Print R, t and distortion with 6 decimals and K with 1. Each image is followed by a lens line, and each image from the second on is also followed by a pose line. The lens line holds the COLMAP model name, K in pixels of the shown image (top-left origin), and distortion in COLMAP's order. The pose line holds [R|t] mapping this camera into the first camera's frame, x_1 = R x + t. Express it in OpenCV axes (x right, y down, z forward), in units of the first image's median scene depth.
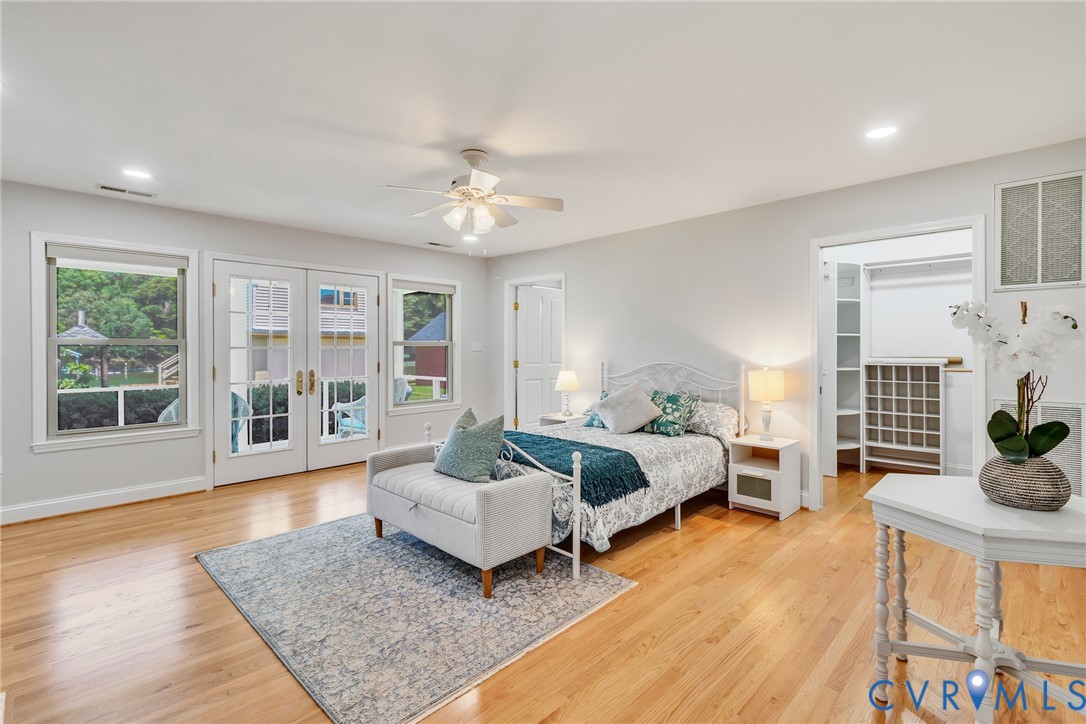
lens RADIAL K [[496.7, 0, 545.6], [0, 496.7, 352.8], [0, 0, 1]] dist [-0.014442, 0.000040]
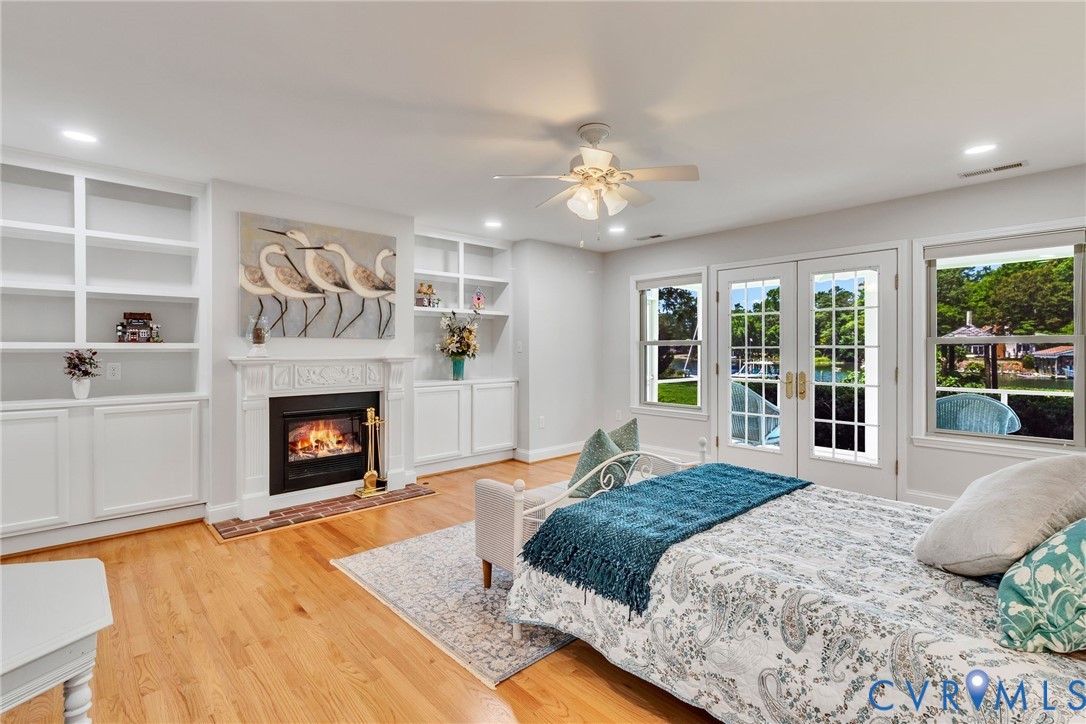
lens RADIAL K [[505.3, 0, 546.4], [0, 505.3, 355.8], [0, 0, 1]] dist [0.006304, -0.000040]
pose [[-0.043694, 0.016155, -0.998914, 0.725266], [-0.009402, 0.999818, 0.016580, -0.010038], [0.999001, 0.010116, -0.043535, 0.902777]]
